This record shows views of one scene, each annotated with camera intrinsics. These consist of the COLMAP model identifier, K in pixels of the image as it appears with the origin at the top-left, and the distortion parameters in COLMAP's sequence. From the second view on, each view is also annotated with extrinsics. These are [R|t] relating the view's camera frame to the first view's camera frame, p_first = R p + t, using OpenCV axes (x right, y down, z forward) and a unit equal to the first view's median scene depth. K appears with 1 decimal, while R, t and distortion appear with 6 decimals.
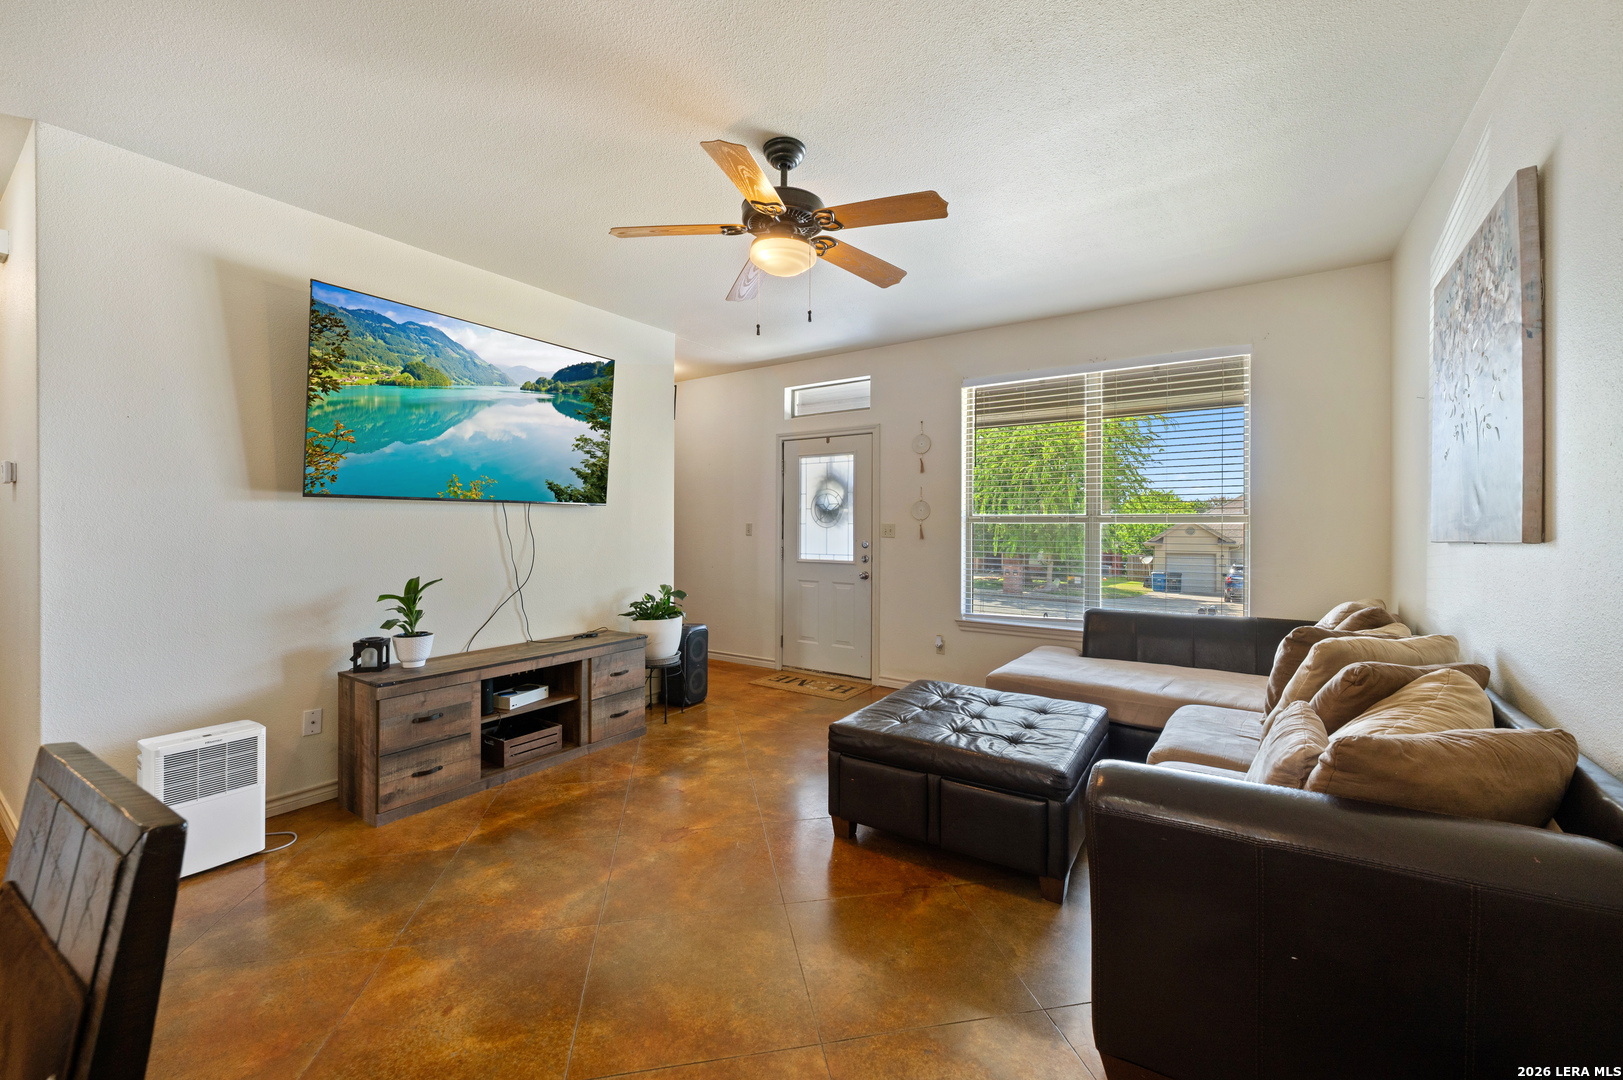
lens RADIAL K [[646.6, 0, 817.9], [0, 646.6, 527.2], [0, 0, 1]] dist [0.001422, -0.000185]
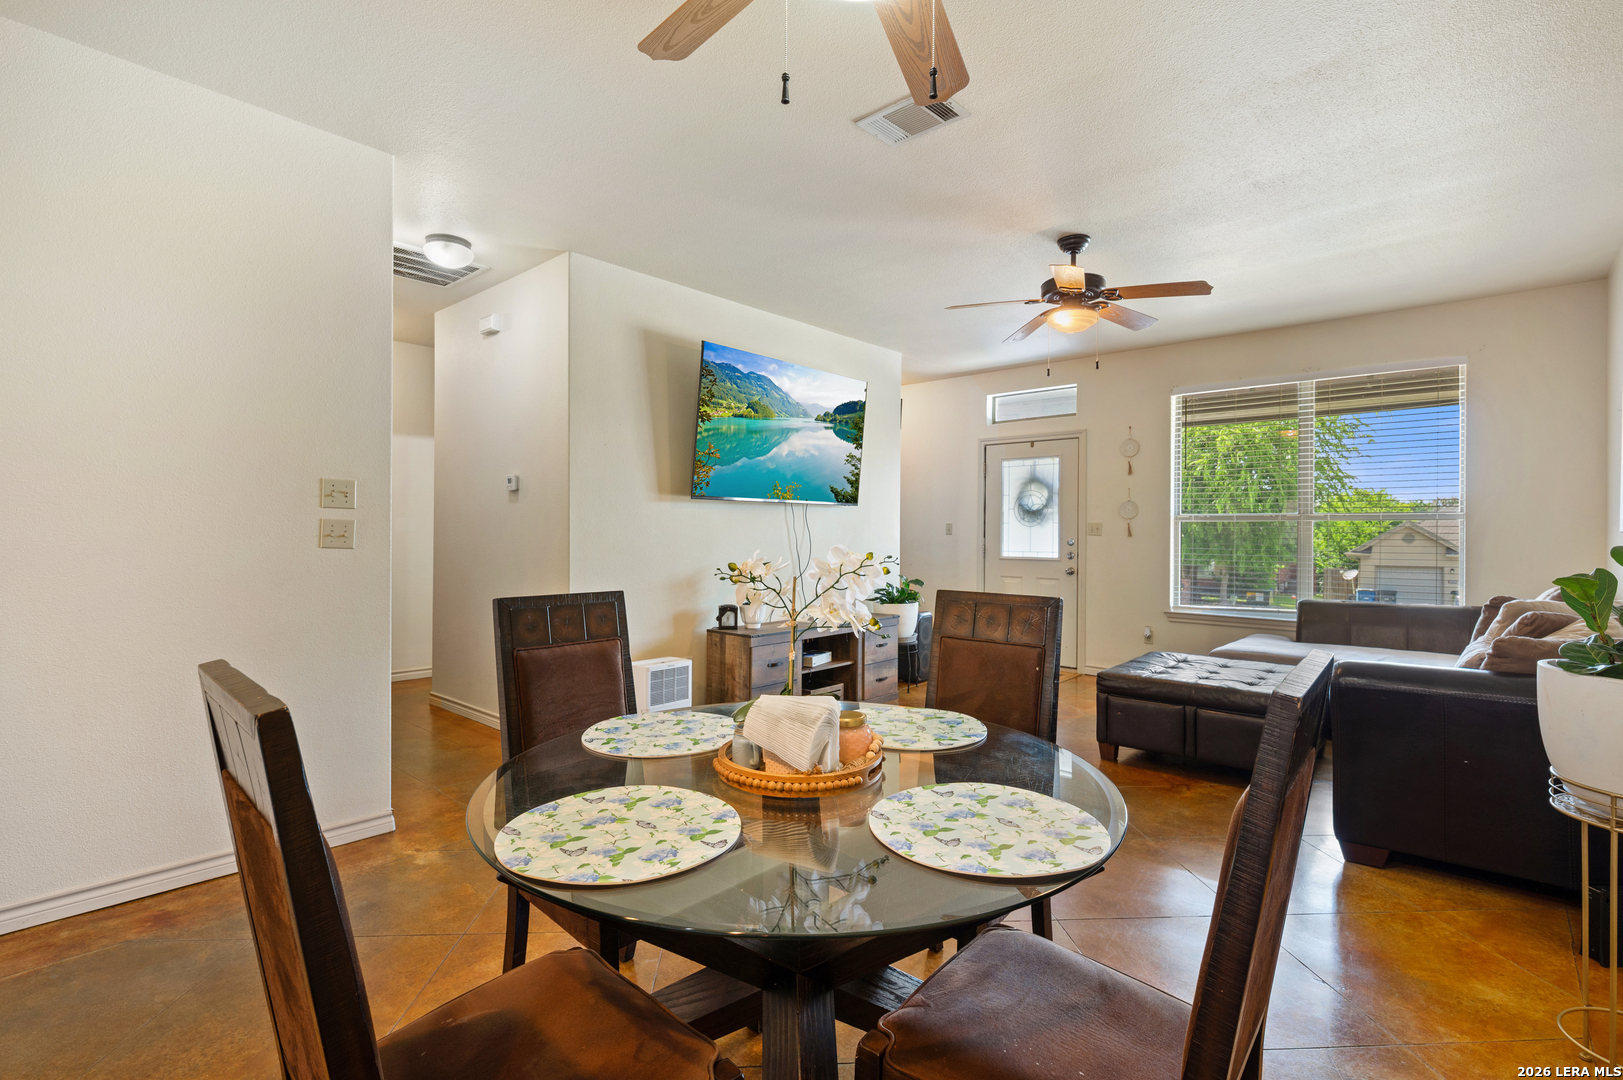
lens RADIAL K [[759.7, 0, 811.3], [0, 759.7, 534.7], [0, 0, 1]] dist [-0.002193, -0.000344]
pose [[0.989467, 0.002581, -0.144733, -0.213450], [-0.002531, 0.999997, 0.000529, 0.018464], [0.144734, -0.000157, 0.989471, -0.381676]]
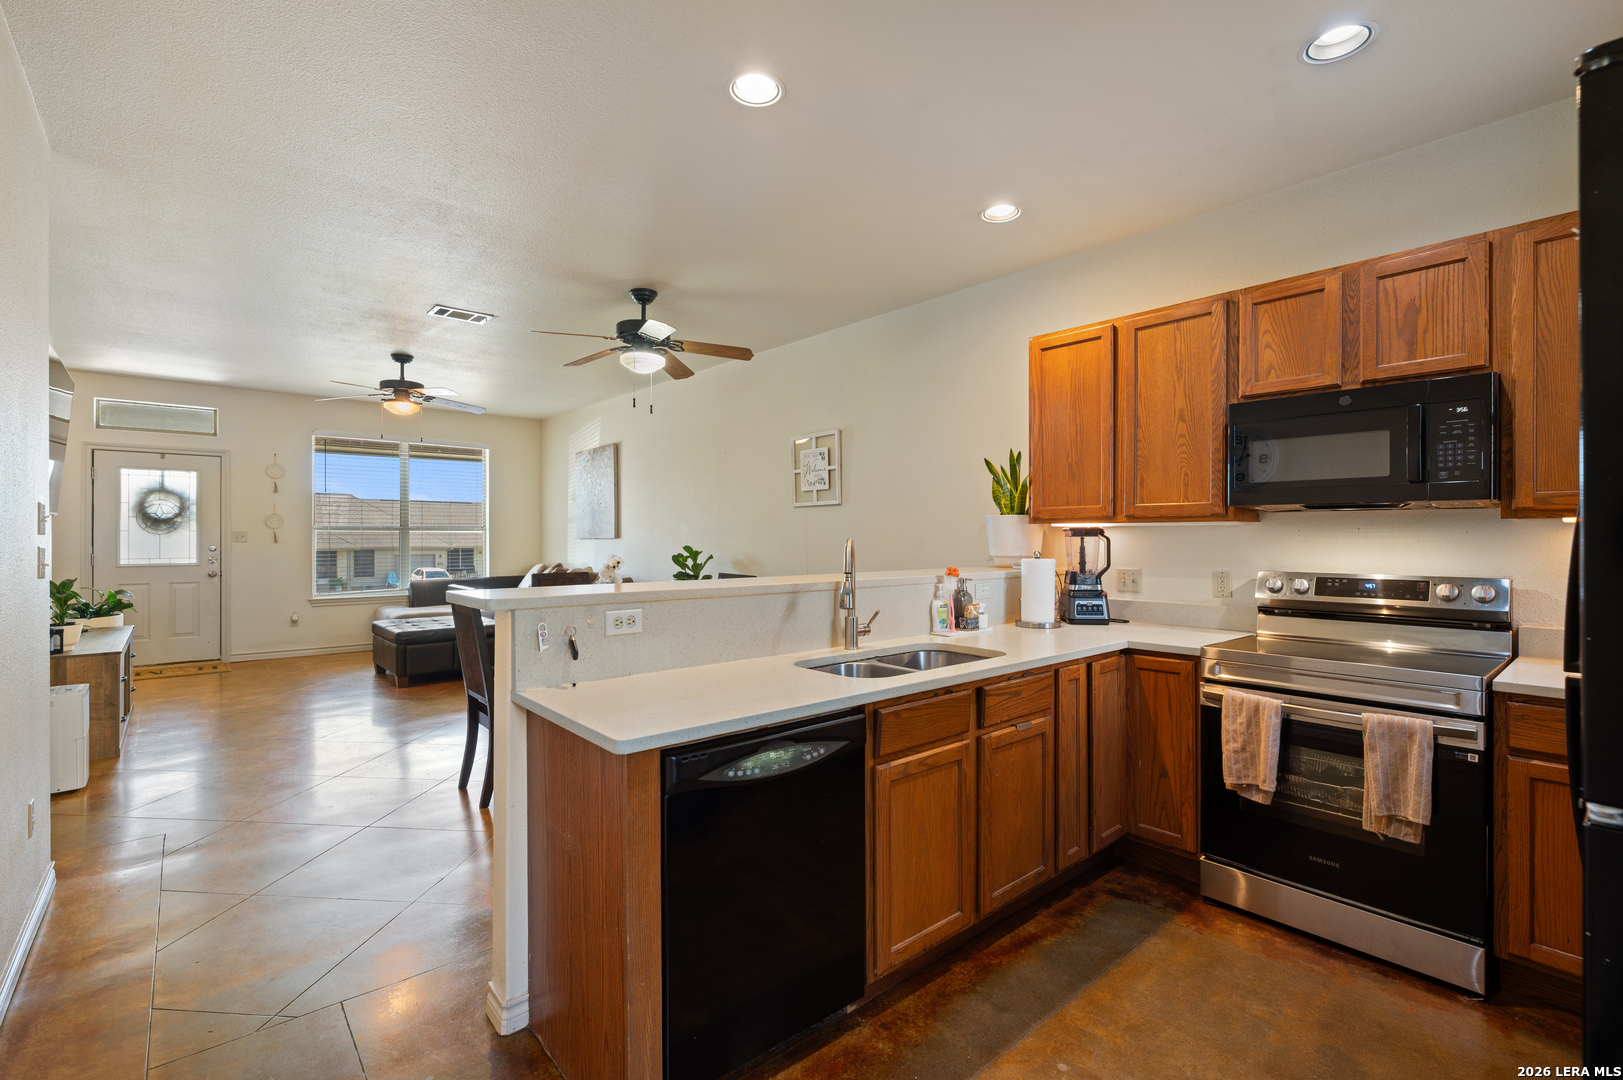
lens RADIAL K [[718.4, 0, 808.9], [0, 718.4, 534.3], [0, 0, 1]] dist [-0.000656, 0.000458]
pose [[0.265245, -0.003932, 0.964173, -1.160450], [-0.001099, 0.999990, 0.004380, -0.008407], [-0.964180, -0.002221, 0.265238, -0.535729]]
